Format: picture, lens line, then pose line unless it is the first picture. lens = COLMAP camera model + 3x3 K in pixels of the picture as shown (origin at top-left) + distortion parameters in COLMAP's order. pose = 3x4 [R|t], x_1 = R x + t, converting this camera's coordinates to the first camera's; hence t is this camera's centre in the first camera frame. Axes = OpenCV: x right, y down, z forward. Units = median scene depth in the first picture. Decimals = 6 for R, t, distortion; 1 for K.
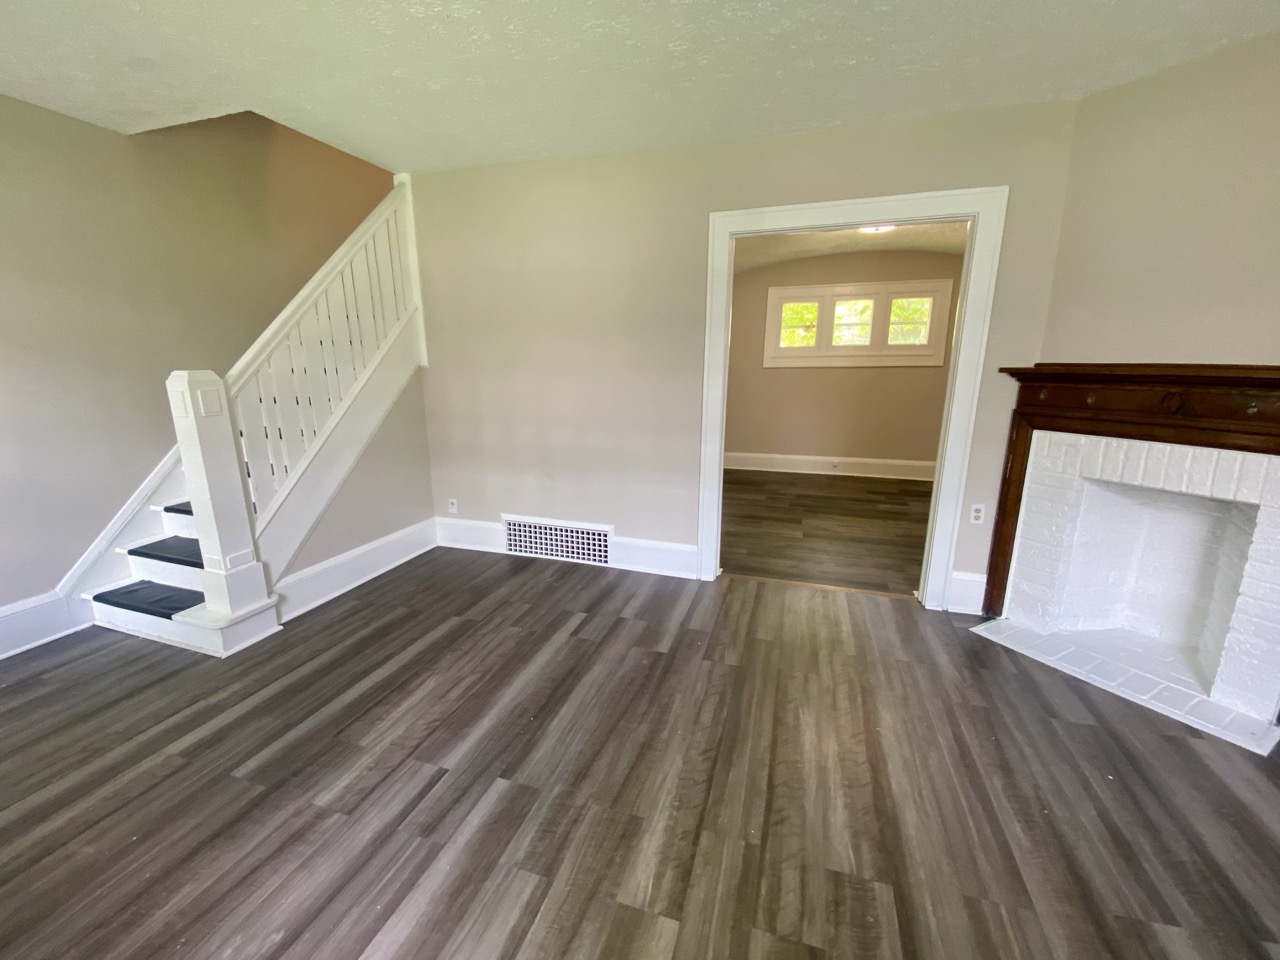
lens RADIAL K [[519.6, 0, 640.0], [0, 519.6, 480.0], [0, 0, 1]] dist [0.024508, -0.022569]
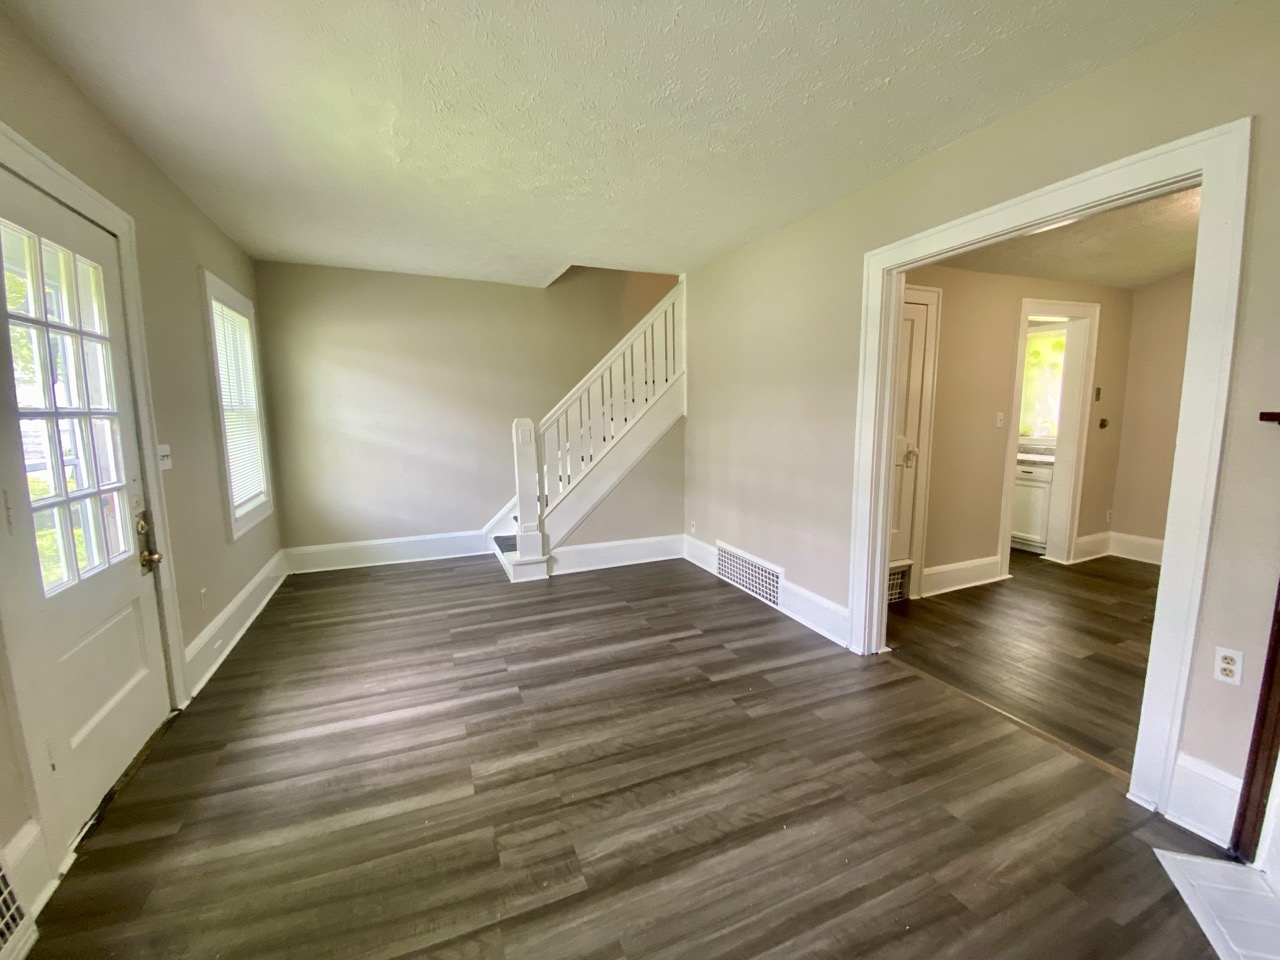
lens RADIAL K [[519.6, 0, 640.0], [0, 519.6, 480.0], [0, 0, 1]] dist [0.024508, -0.022569]
pose [[0.650384, 0.089881, -0.754269, 0.656518], [-0.158386, 0.987196, -0.018934, -0.023543], [0.742909, 0.131780, 0.656293, 0.134555]]
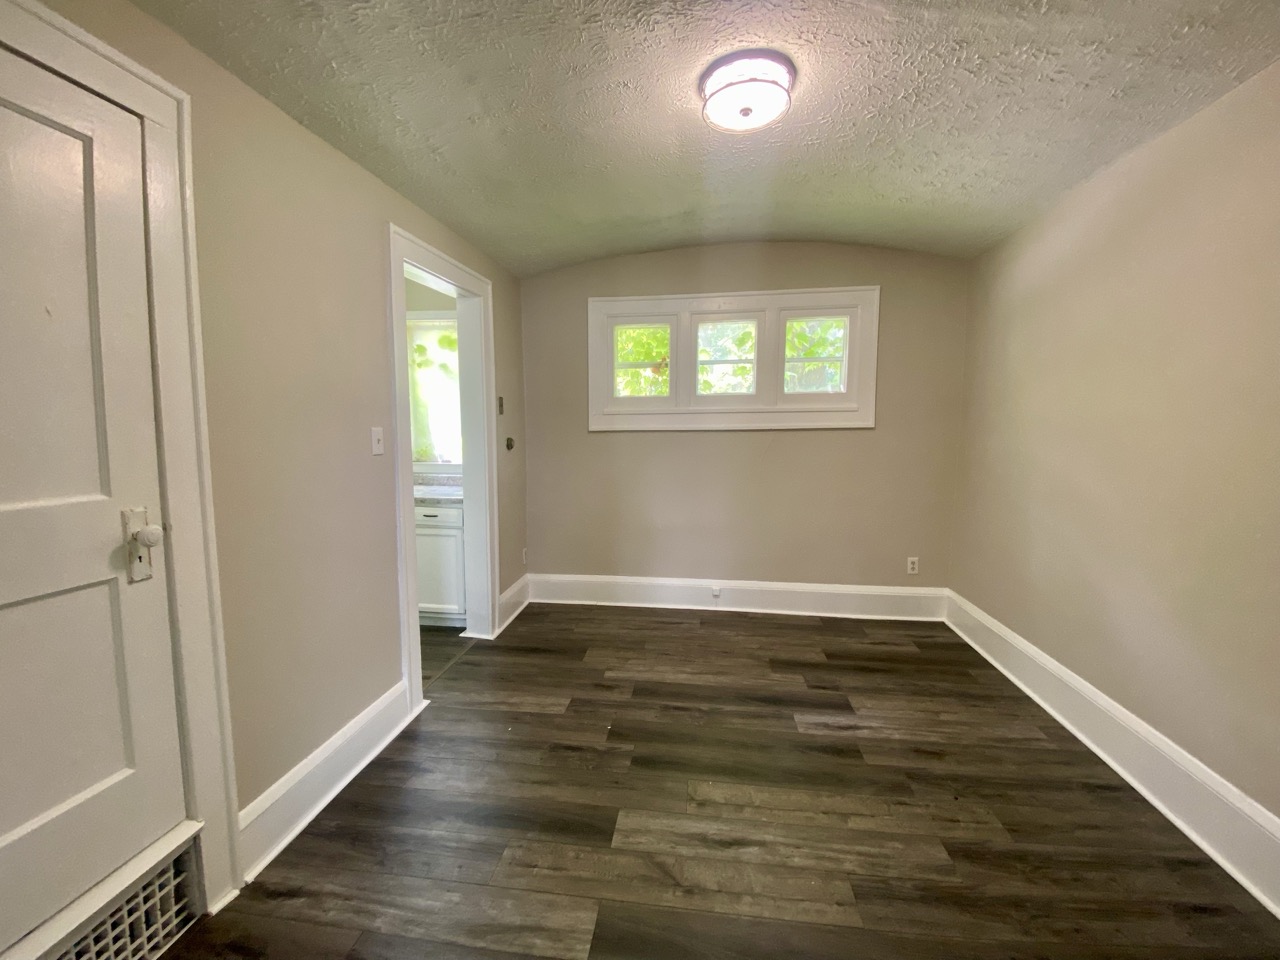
lens RADIAL K [[518.3, 0, 651.8], [0, 518.3, 475.6], [0, 0, 1]] dist [0.024307, -0.021867]
pose [[0.981714, -0.016203, 0.189671, 0.449221], [0.041317, 0.990756, -0.129214, -0.204240], [-0.185824, 0.134688, 0.973308, 0.981174]]
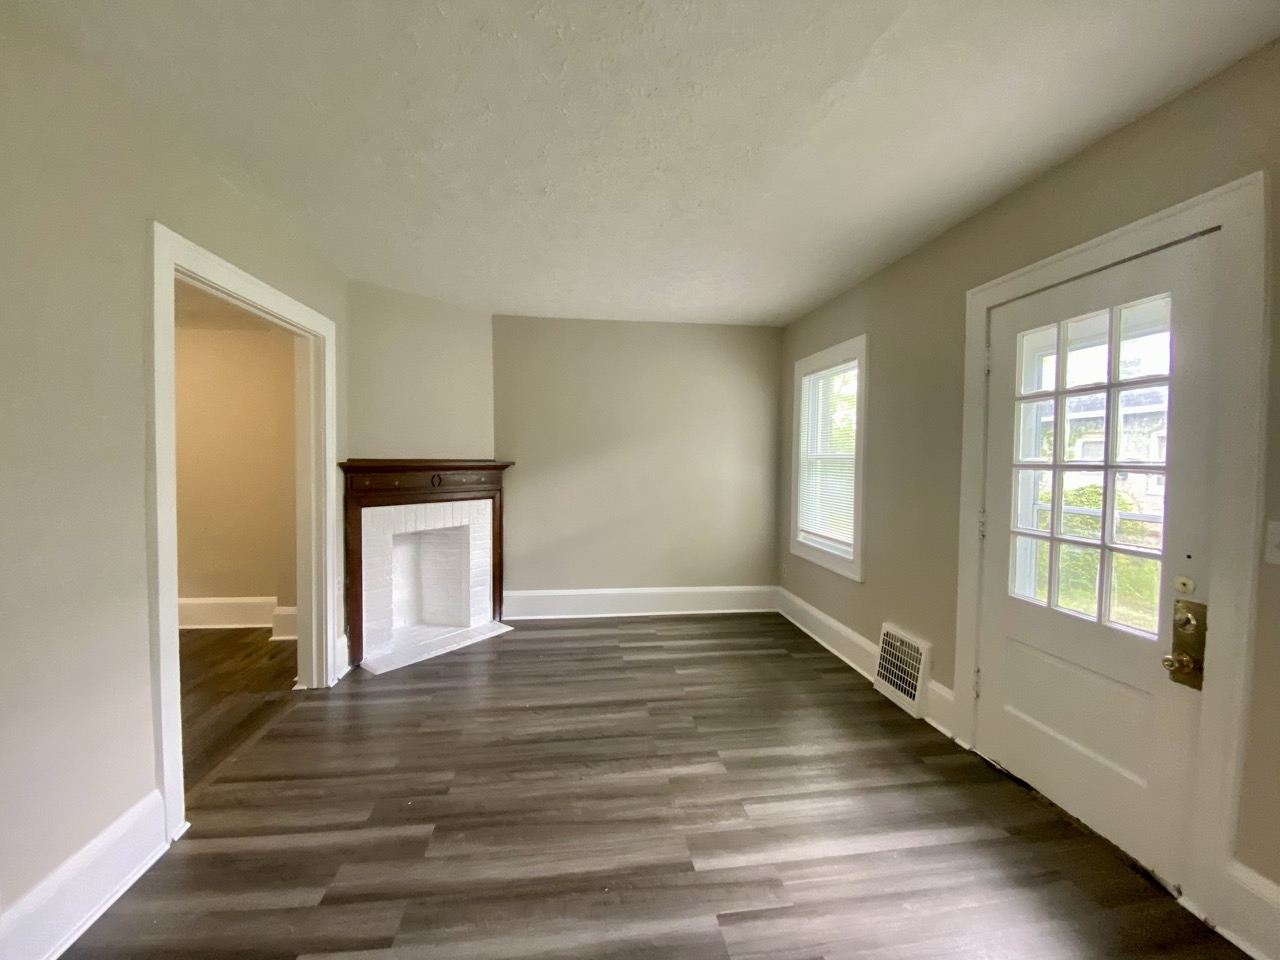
lens RADIAL K [[519.6, 0, 640.0], [0, 519.6, 480.0], [0, 0, 1]] dist [0.024508, -0.022569]
pose [[-0.426948, -0.041329, 0.903331, -0.706005], [0.189779, 0.972613, 0.134196, -0.199157], [-0.884137, 0.228728, -0.407412, 0.856356]]
